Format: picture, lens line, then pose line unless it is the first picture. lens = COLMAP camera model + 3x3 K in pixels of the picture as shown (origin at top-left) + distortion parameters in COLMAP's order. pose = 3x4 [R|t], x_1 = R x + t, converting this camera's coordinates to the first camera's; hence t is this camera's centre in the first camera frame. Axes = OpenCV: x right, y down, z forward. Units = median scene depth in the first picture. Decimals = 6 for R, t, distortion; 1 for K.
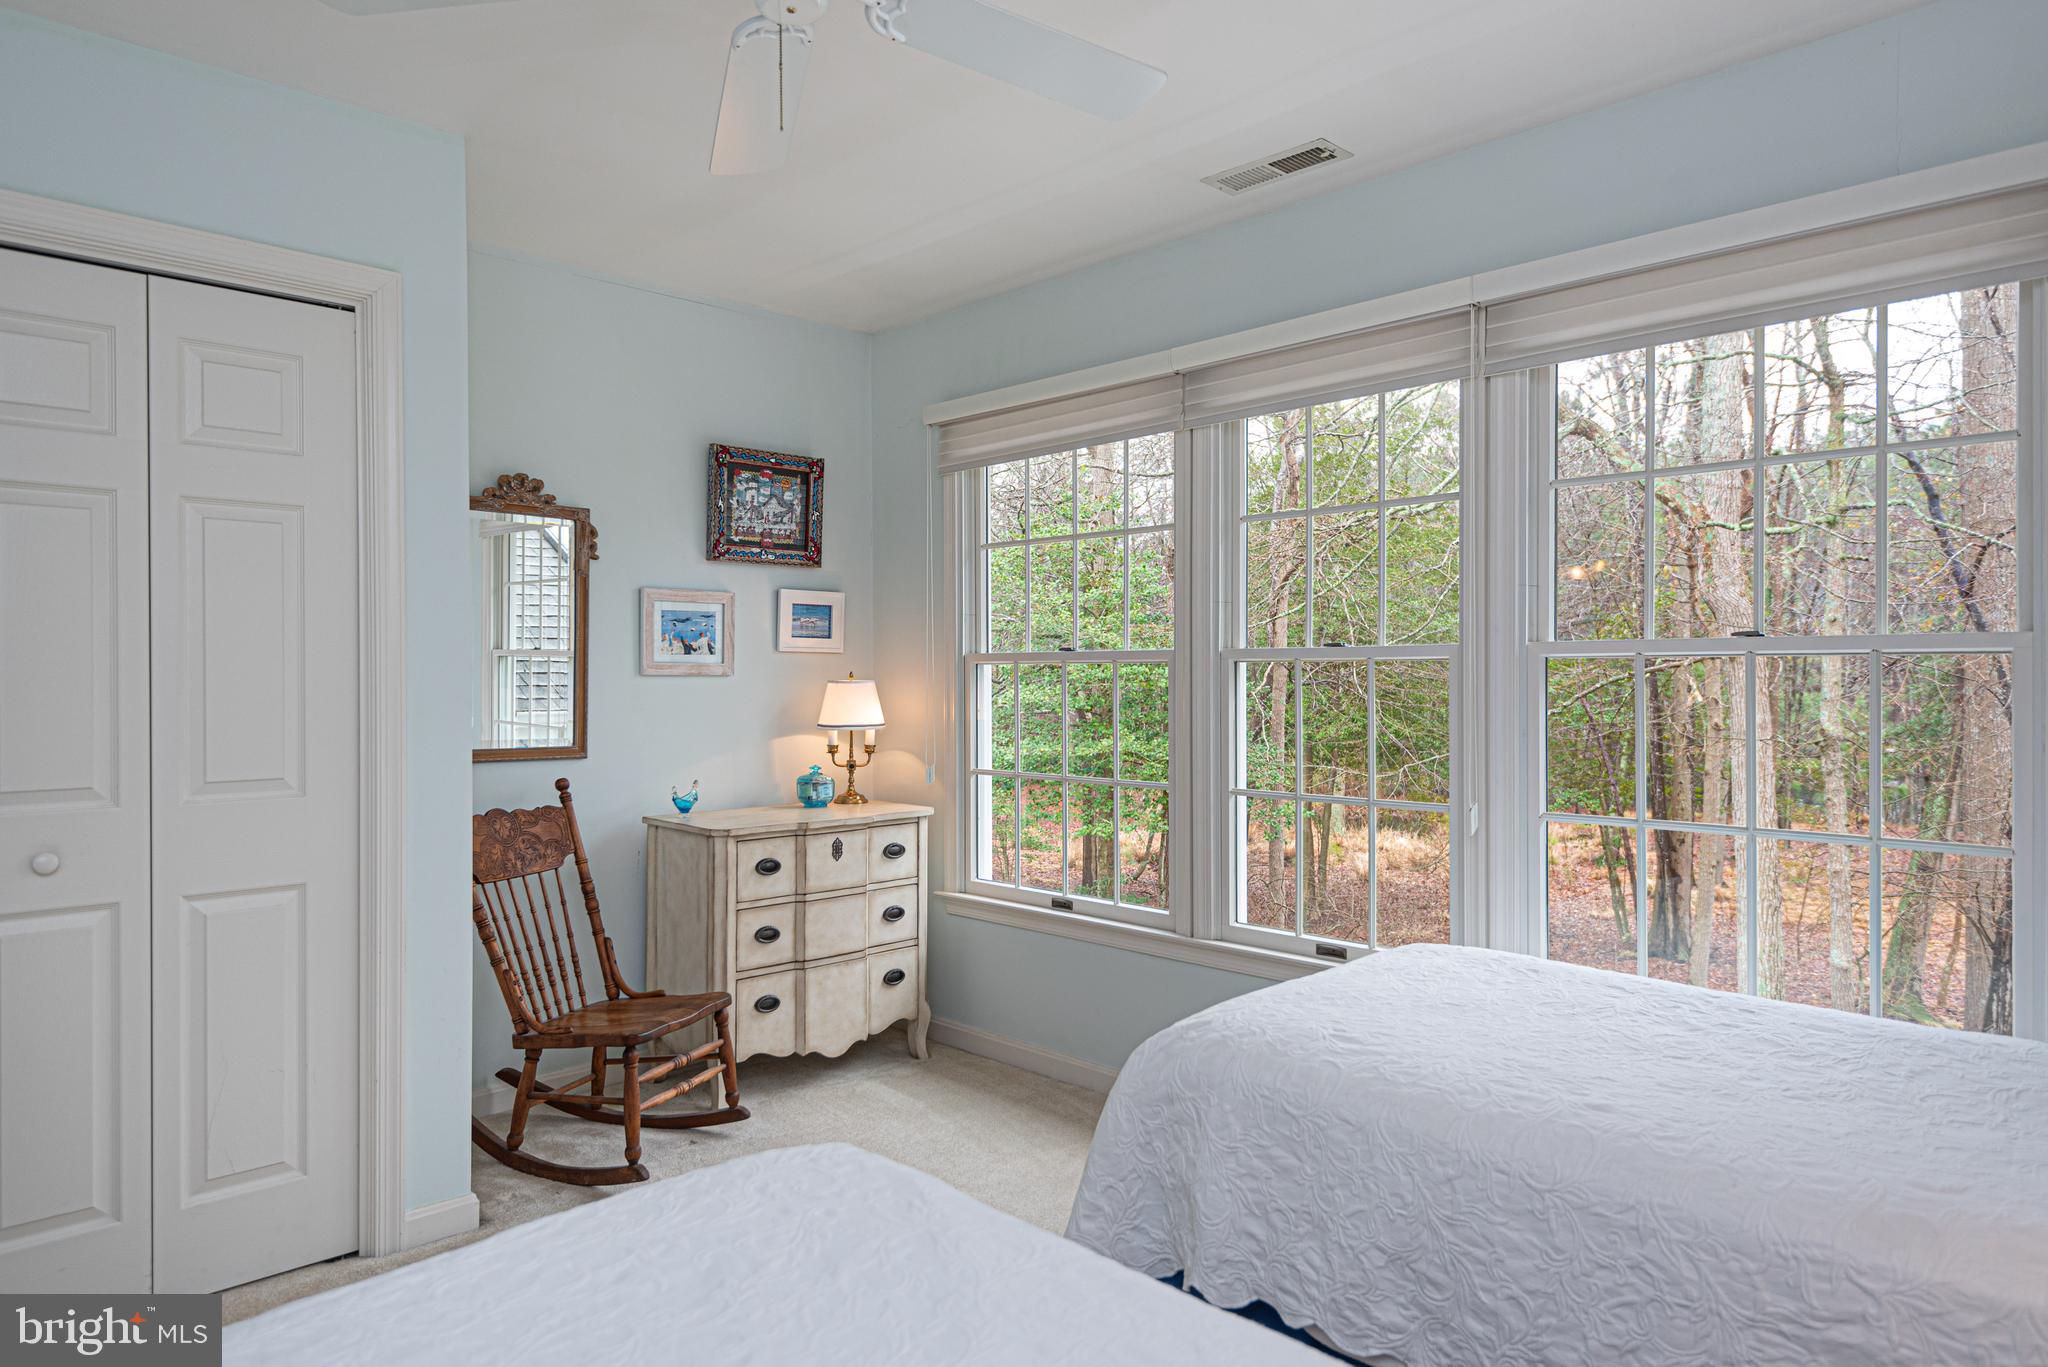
lens RADIAL K [[1285.5, 0, 1024.0], [0, 1285.5, 683.5], [0, 0, 1]] dist [0.002116, 0.000284]
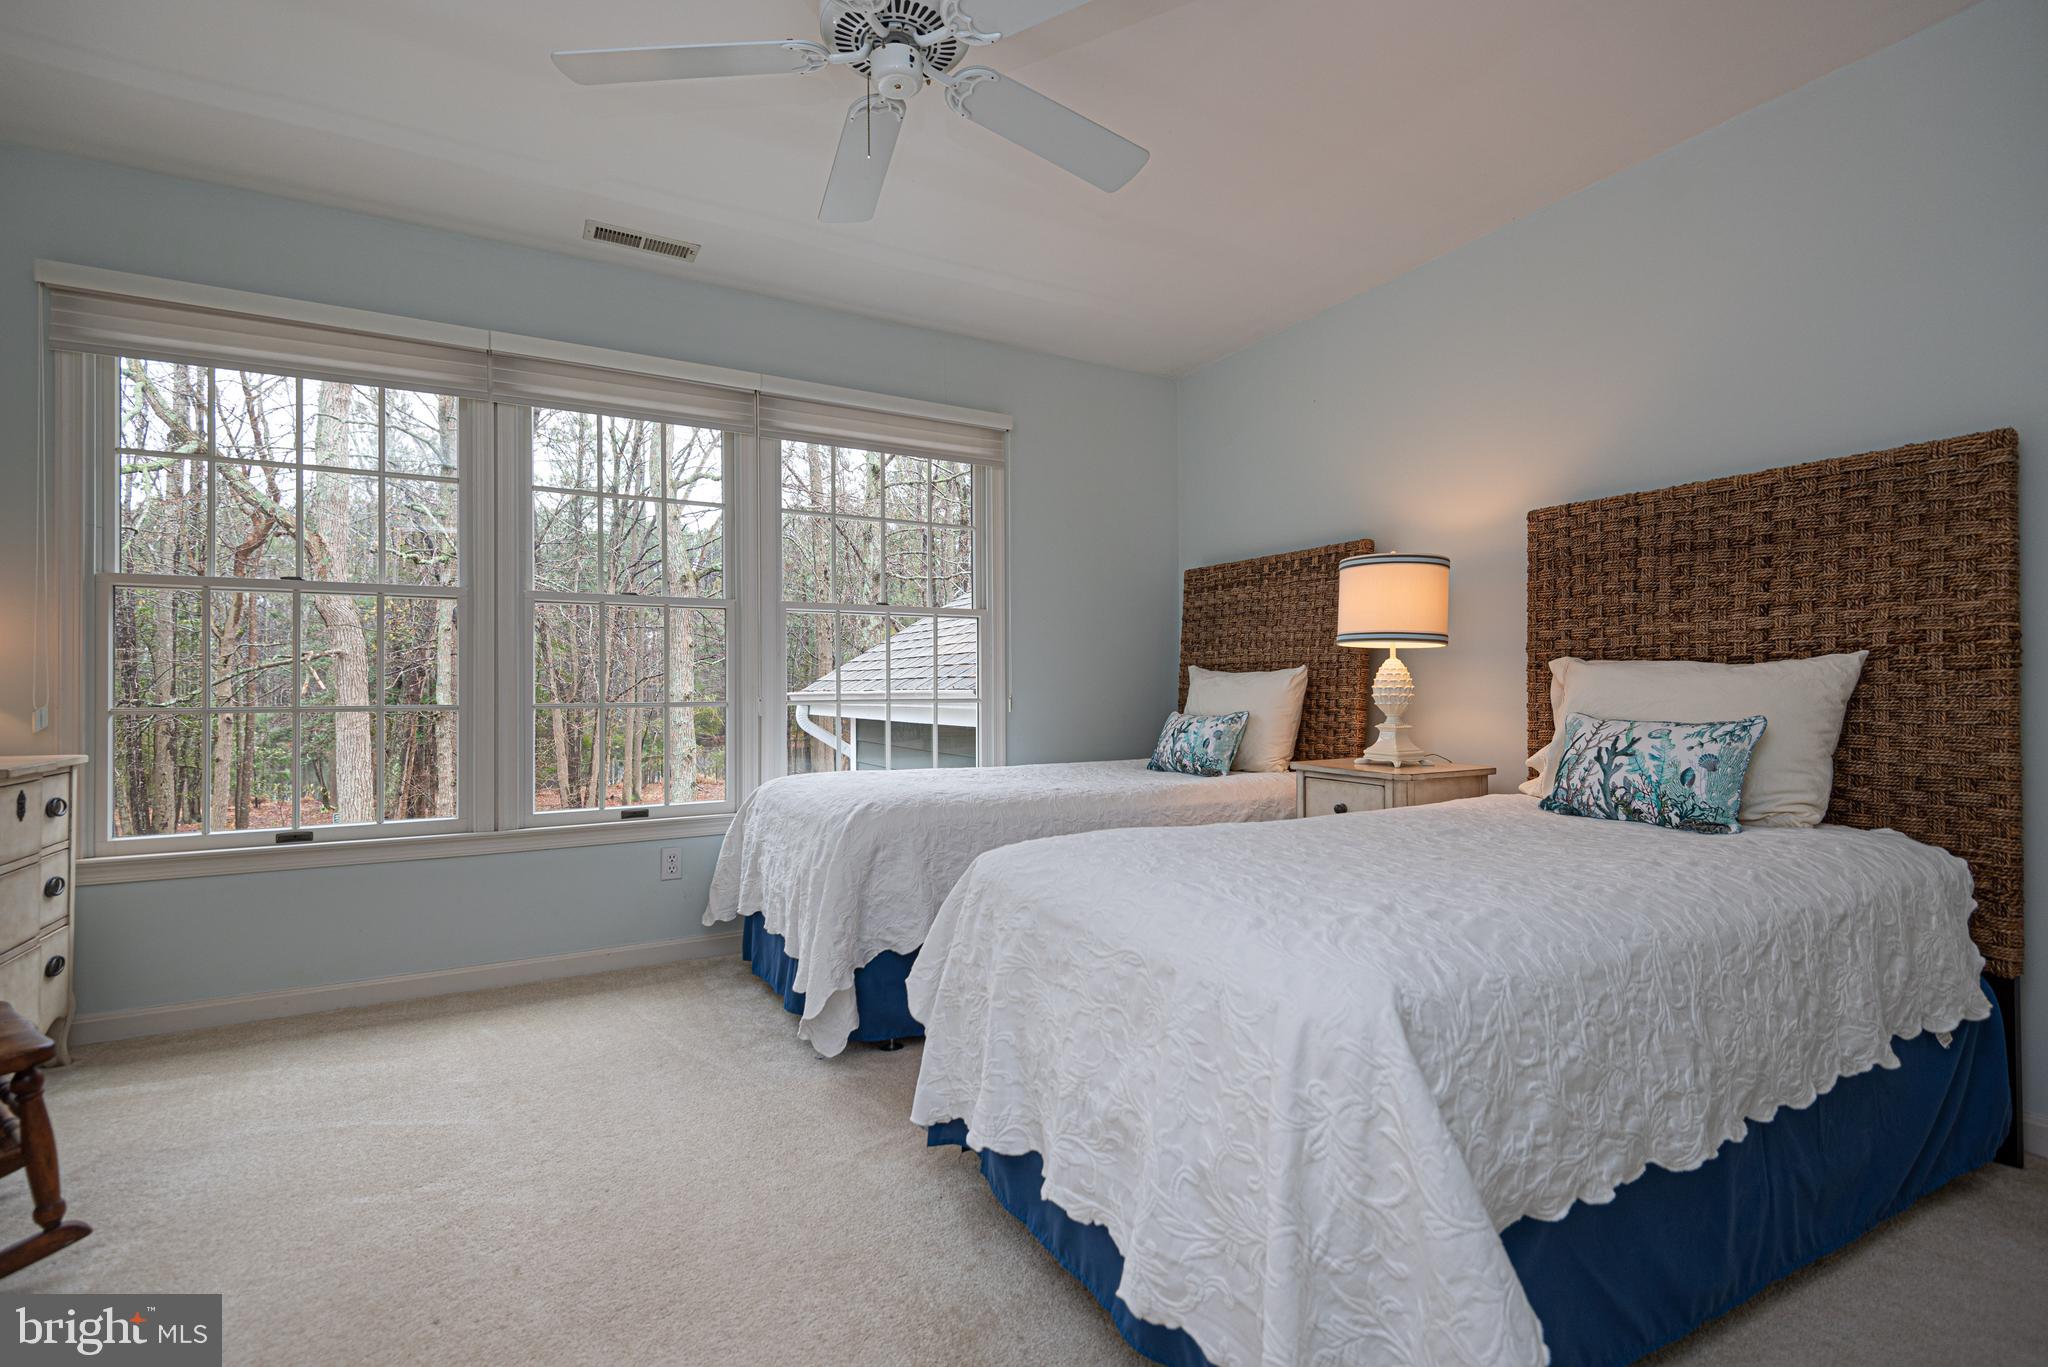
lens RADIAL K [[971.8, 0, 1021.1], [0, 971.8, 674.8], [0, 0, 1]] dist [-0.015923, -0.000827]
pose [[0.250907, 0.006859, 0.967987, -0.573707], [-0.005242, 0.999970, -0.005727, 0.051218], [-0.967997, -0.003637, 0.250936, 0.290637]]
